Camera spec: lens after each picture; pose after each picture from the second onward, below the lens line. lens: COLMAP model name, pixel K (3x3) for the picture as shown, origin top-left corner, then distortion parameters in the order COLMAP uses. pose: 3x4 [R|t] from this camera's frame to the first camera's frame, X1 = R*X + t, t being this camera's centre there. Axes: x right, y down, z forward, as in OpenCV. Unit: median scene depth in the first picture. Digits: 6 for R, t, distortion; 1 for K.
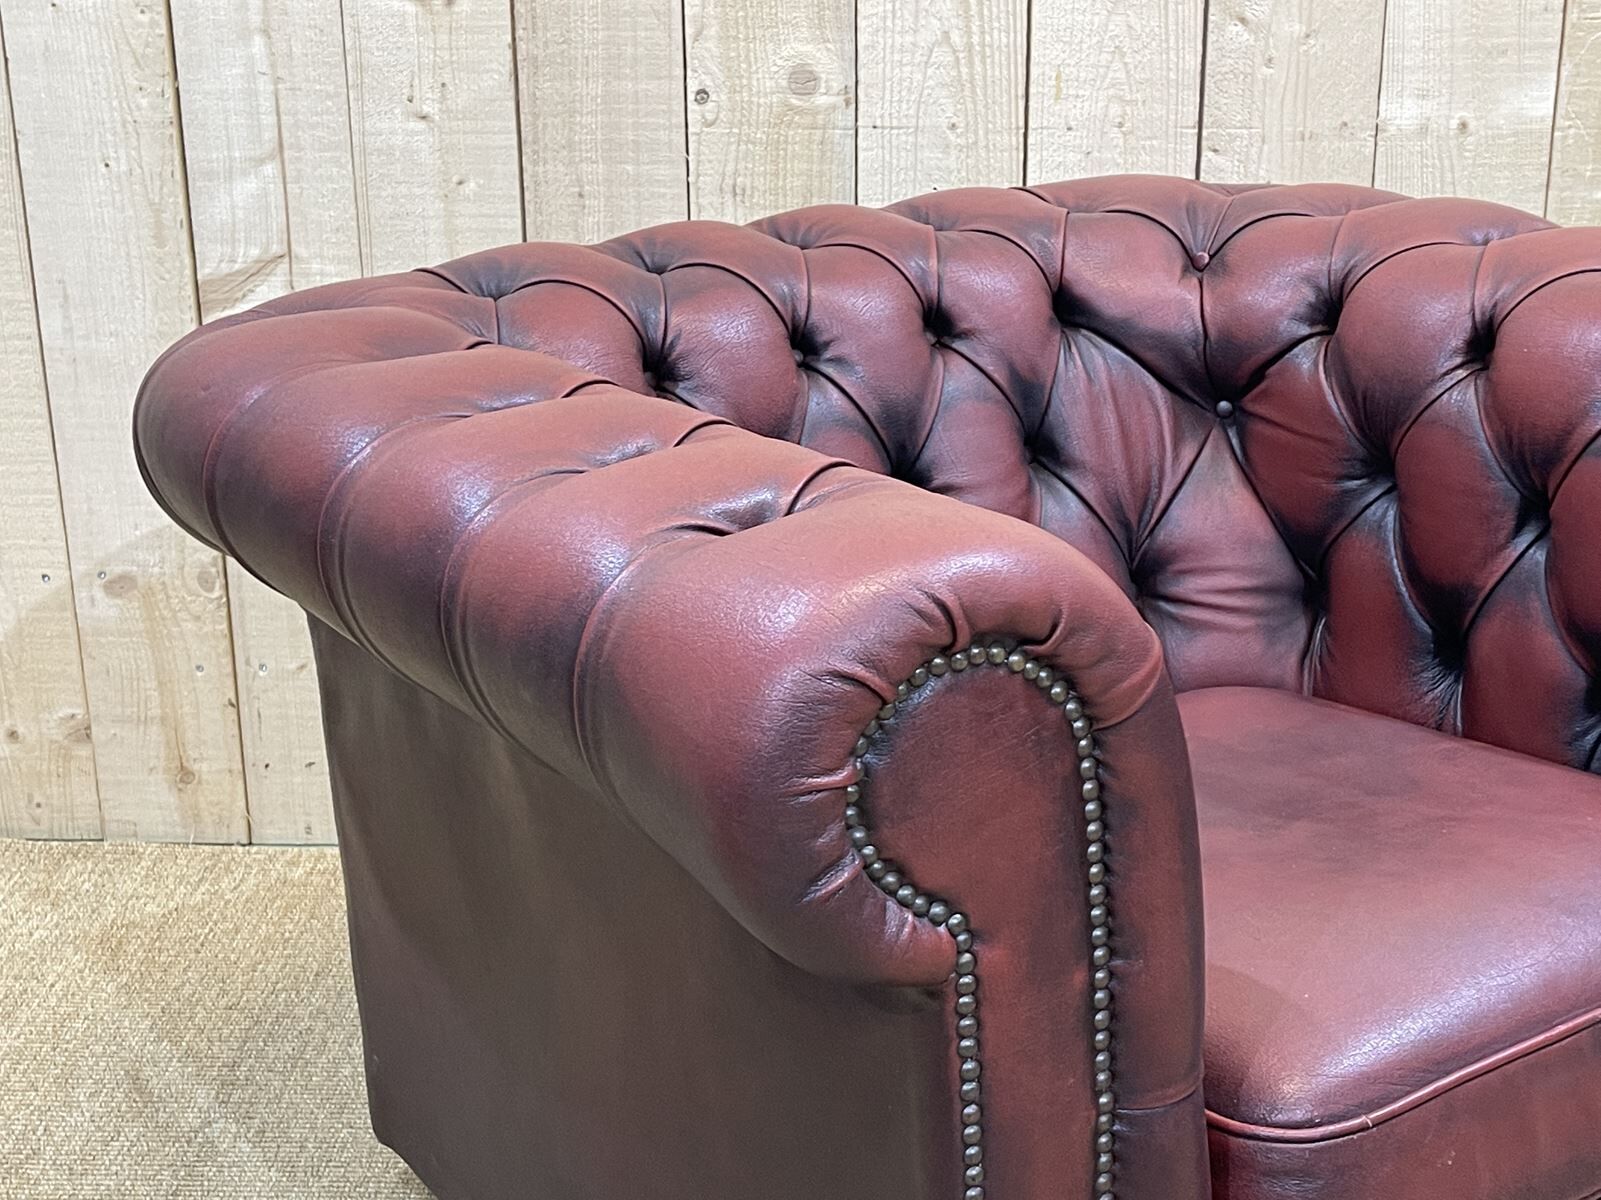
lens RADIAL K [[2312.3, 0, 804.0], [0, 2312.3, 613.5], [0, 0, 1]] dist [0.040611, 0.000000]
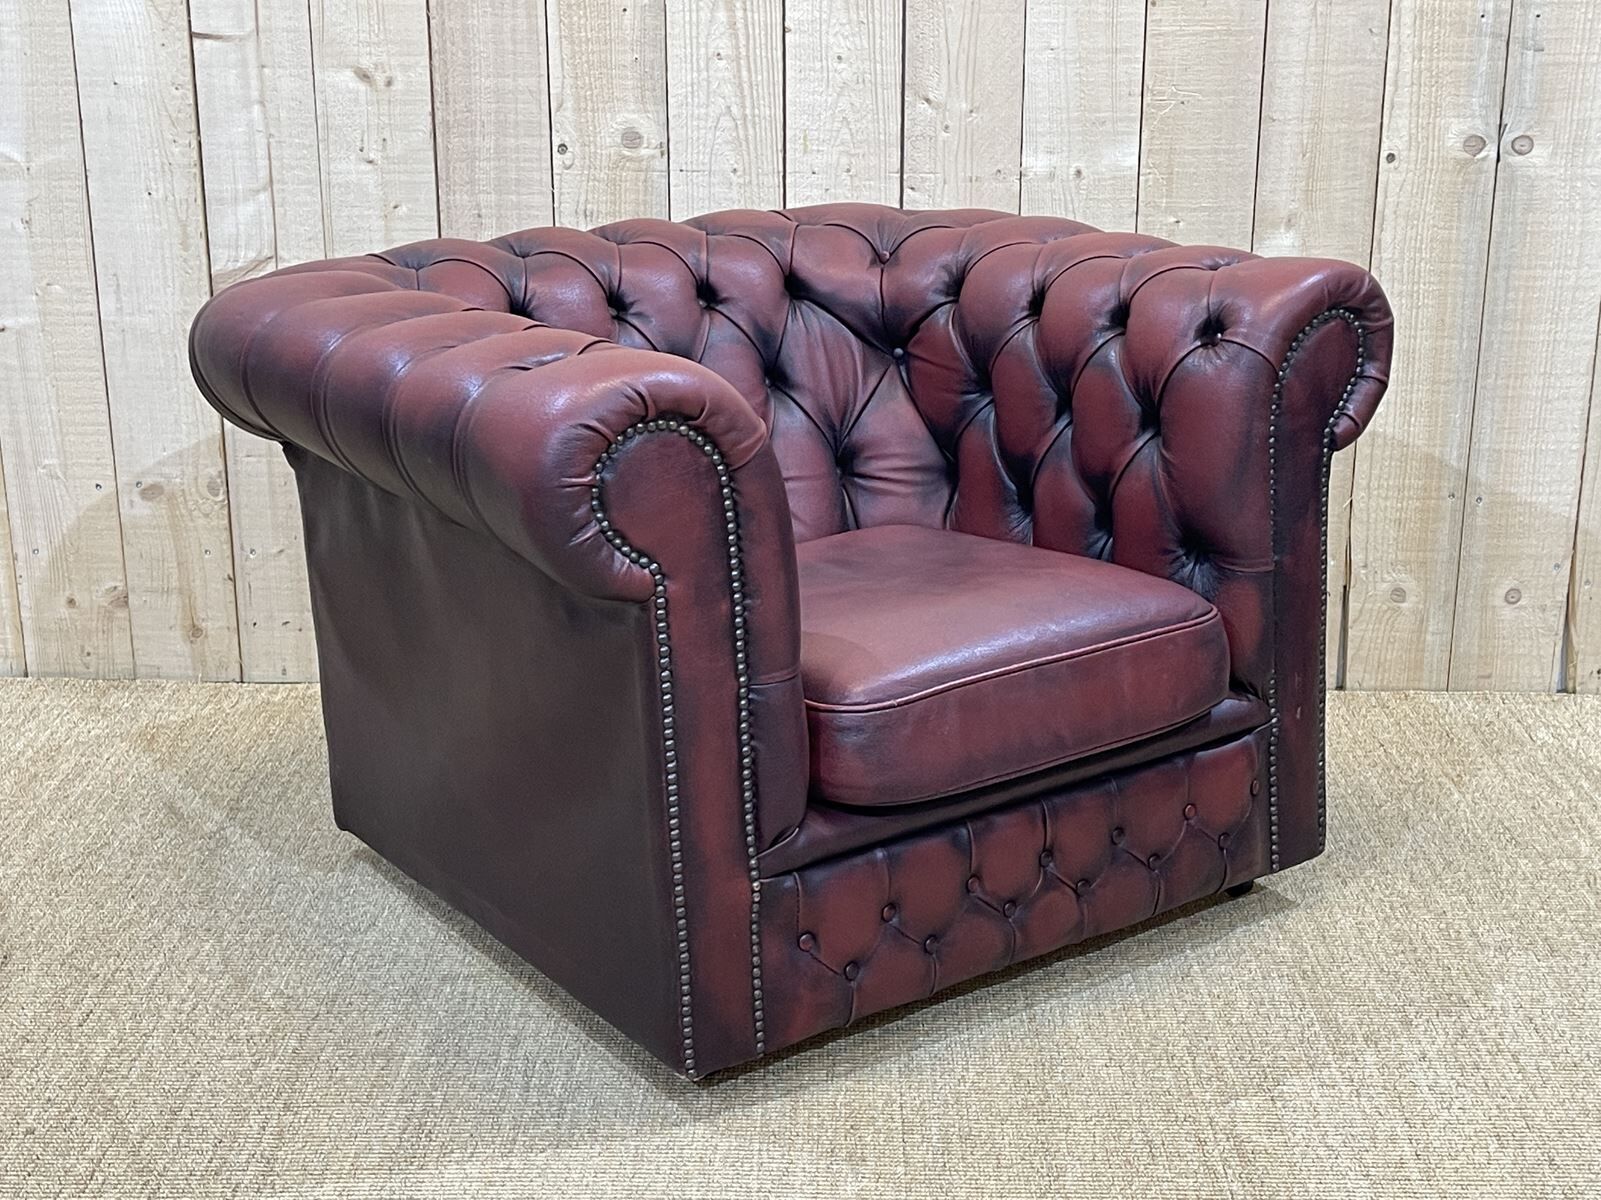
lens RADIAL K [[2312.3, 0, 806.6], [0, 2312.3, 605.7], [0, 0, 1]] dist [0.040611, 0.000000]
pose [[0.999610, 0.000318, 0.027928, 0.069268], [0.000639, 0.999413, -0.034258, 0.114941], [-0.027923, 0.034262, 0.999023, -0.453931]]
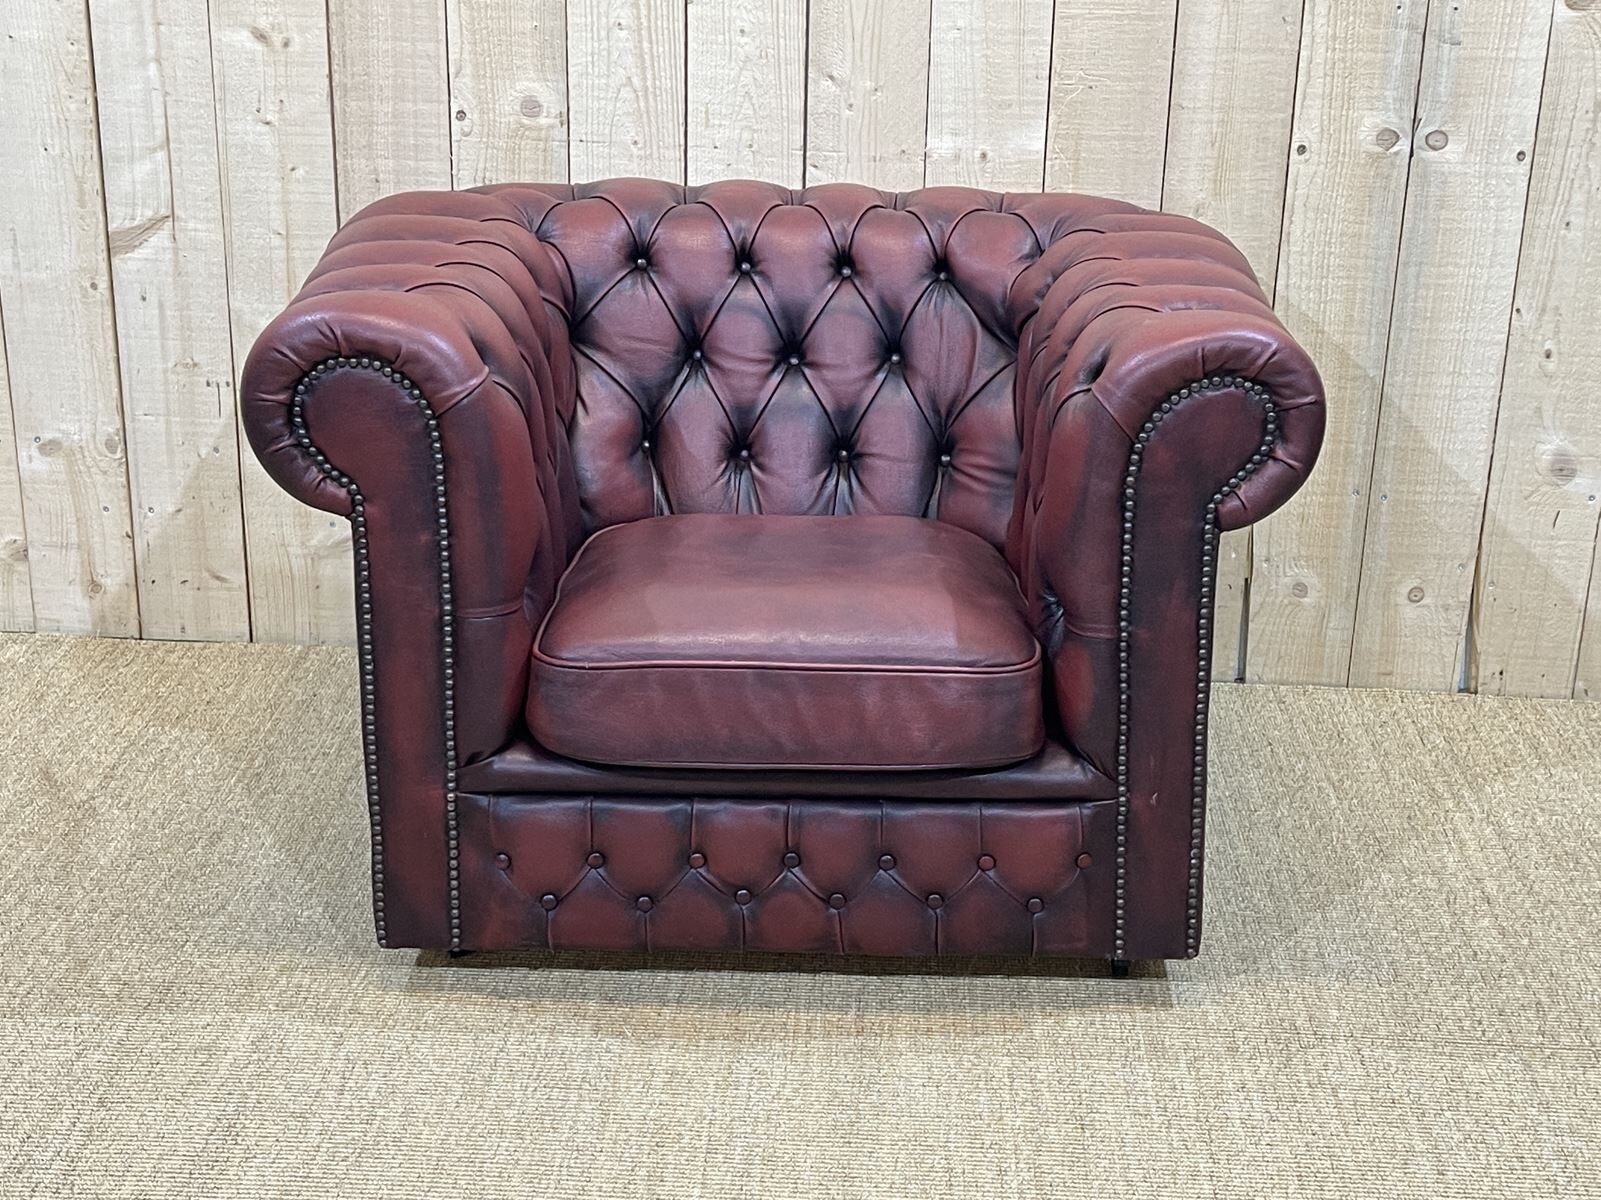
lens RADIAL K [[2312.3, 0, 809.6], [0, 2312.3, 613.1], [0, 0, 1]] dist [0.040611, 0.000000]
pose [[0.999491, 0.030672, 0.008770, 0.169629], [-0.030810, 0.999396, 0.016097, 0.056016], [-0.008271, -0.016359, 0.999832, -0.448449]]
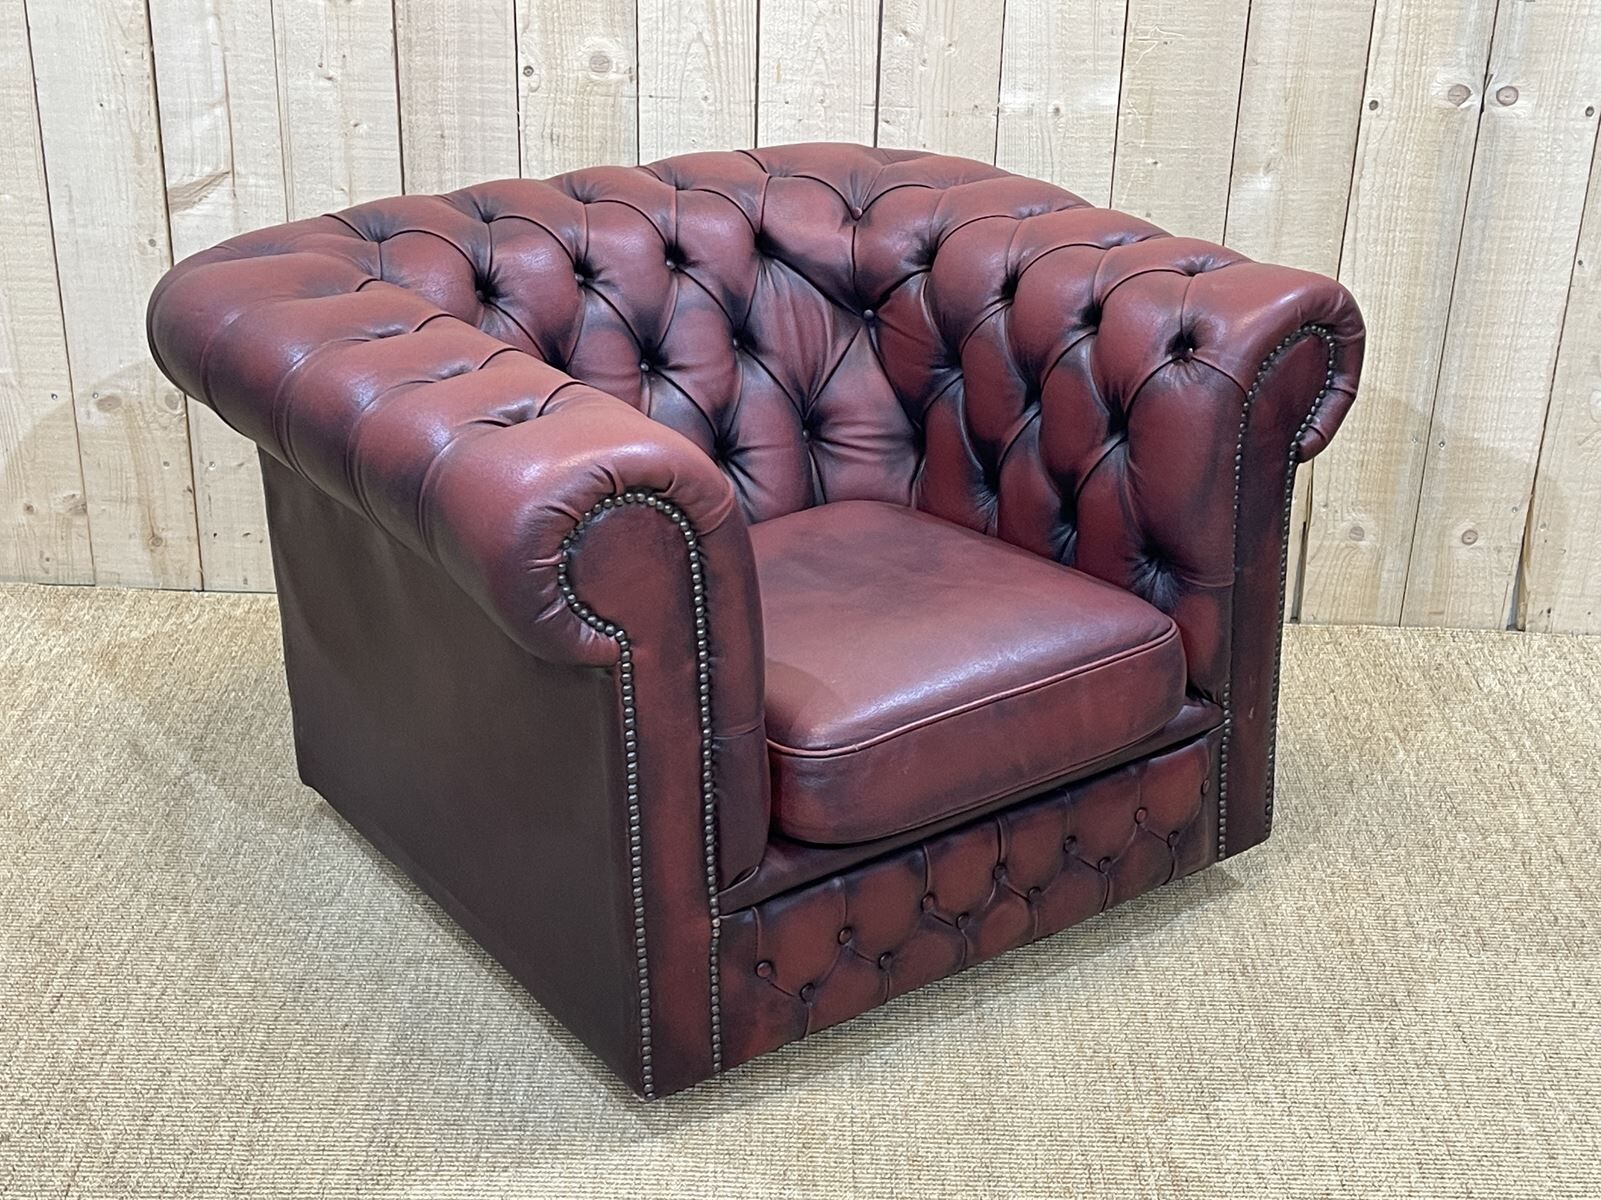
lens RADIAL K [[2312.3, 0, 824.2], [0, 2312.3, 615.4], [0, 0, 1]] dist [0.040611, 0.000000]
pose [[0.998370, 0.016898, 0.054511, 0.065090], [-0.022446, 0.994446, 0.102828, -0.041858], [-0.052471, -0.103884, 0.993204, -0.455518]]
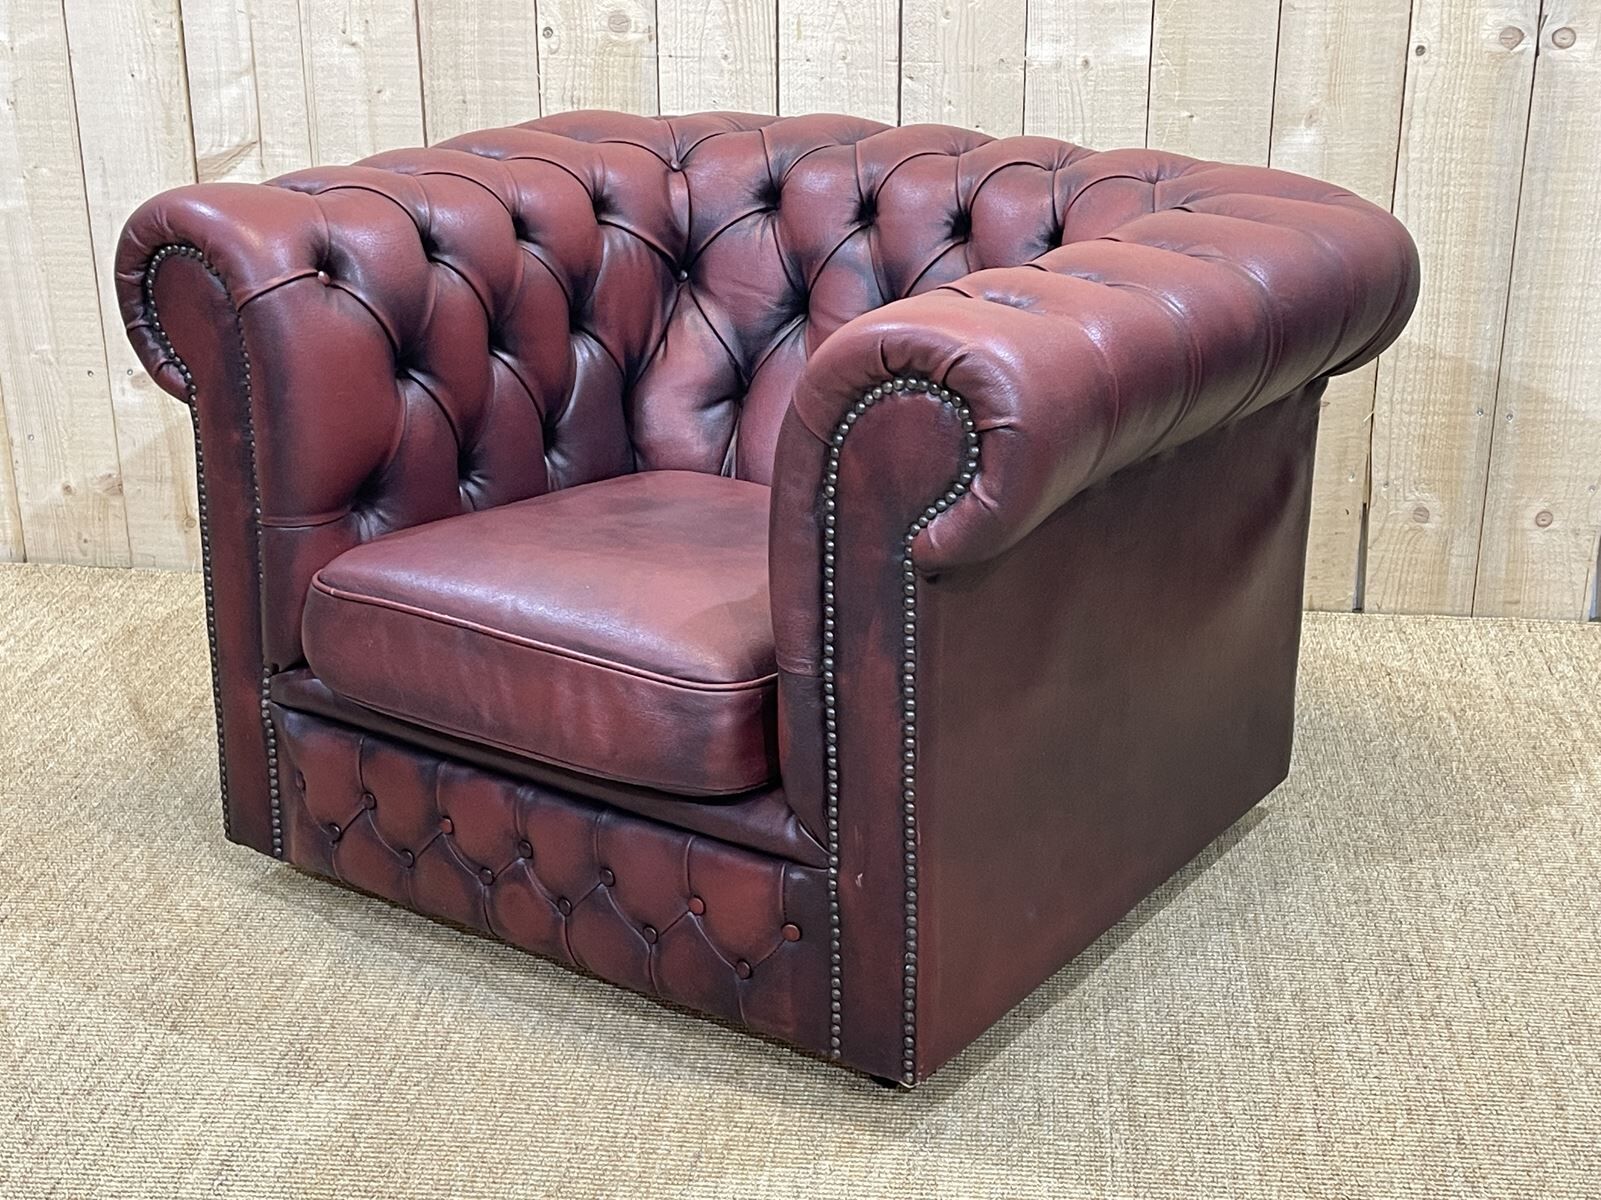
lens RADIAL K [[2312.3, 0, 813.2], [0, 2312.3, 615.7], [0, 0, 1]] dist [0.040611, 0.000000]
pose [[0.998495, 0.026173, -0.048191, 0.194193], [-0.024652, 0.999187, 0.031885, 0.081845], [0.048986, -0.030649, 0.998329, -0.409508]]
